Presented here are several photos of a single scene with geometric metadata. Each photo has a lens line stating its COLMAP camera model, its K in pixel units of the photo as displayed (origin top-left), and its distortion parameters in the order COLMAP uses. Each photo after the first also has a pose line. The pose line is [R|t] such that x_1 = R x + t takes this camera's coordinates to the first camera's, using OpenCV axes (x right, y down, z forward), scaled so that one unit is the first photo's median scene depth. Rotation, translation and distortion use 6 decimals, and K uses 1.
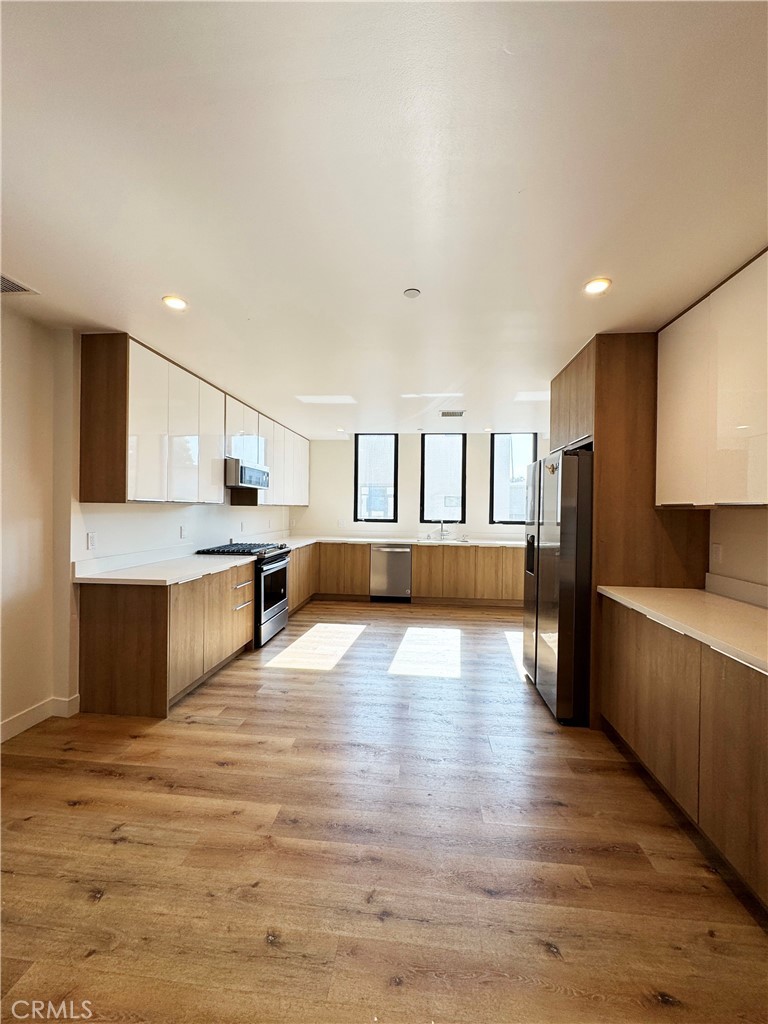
lens RADIAL K [[412.9, 0, 385.0], [0, 412.9, 511.4], [0, 0, 1]] dist [-0.003615, 0.000148]
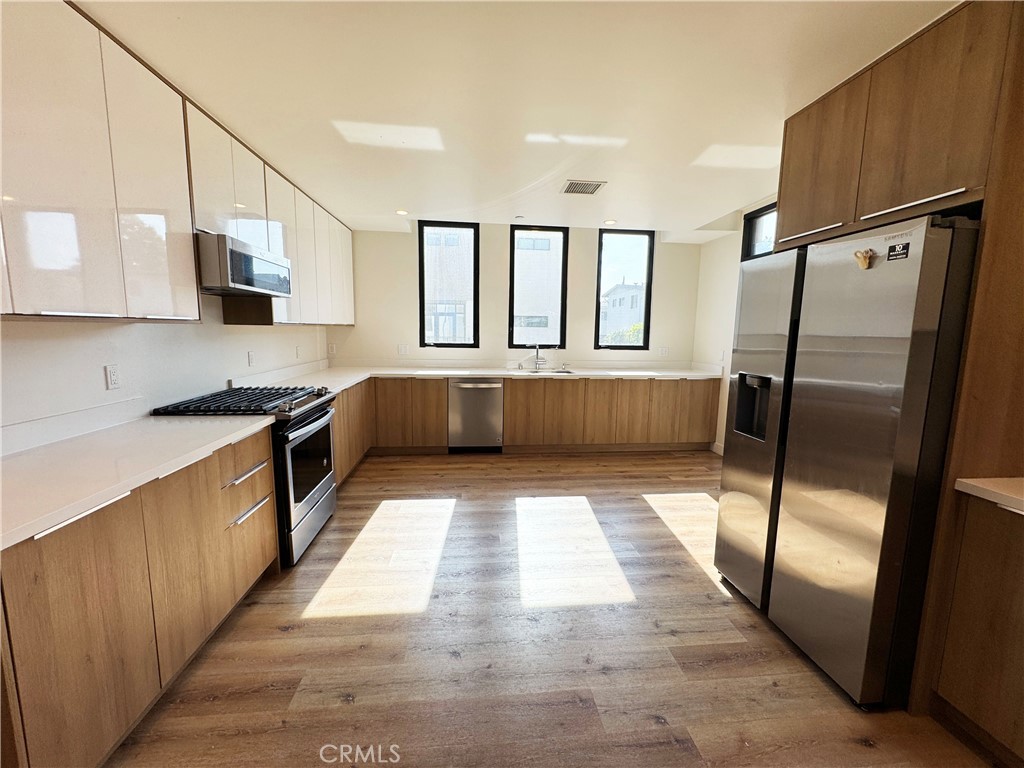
lens RADIAL K [[412.9, 0, 510.1], [0, 412.9, 384.8], [0, 0, 1]] dist [-0.003615, 0.000148]
pose [[0.980365, -0.023152, 0.195826, -0.085689], [-0.002335, 0.991651, 0.128928, -0.005134], [-0.197176, -0.126854, 0.972126, 0.320982]]
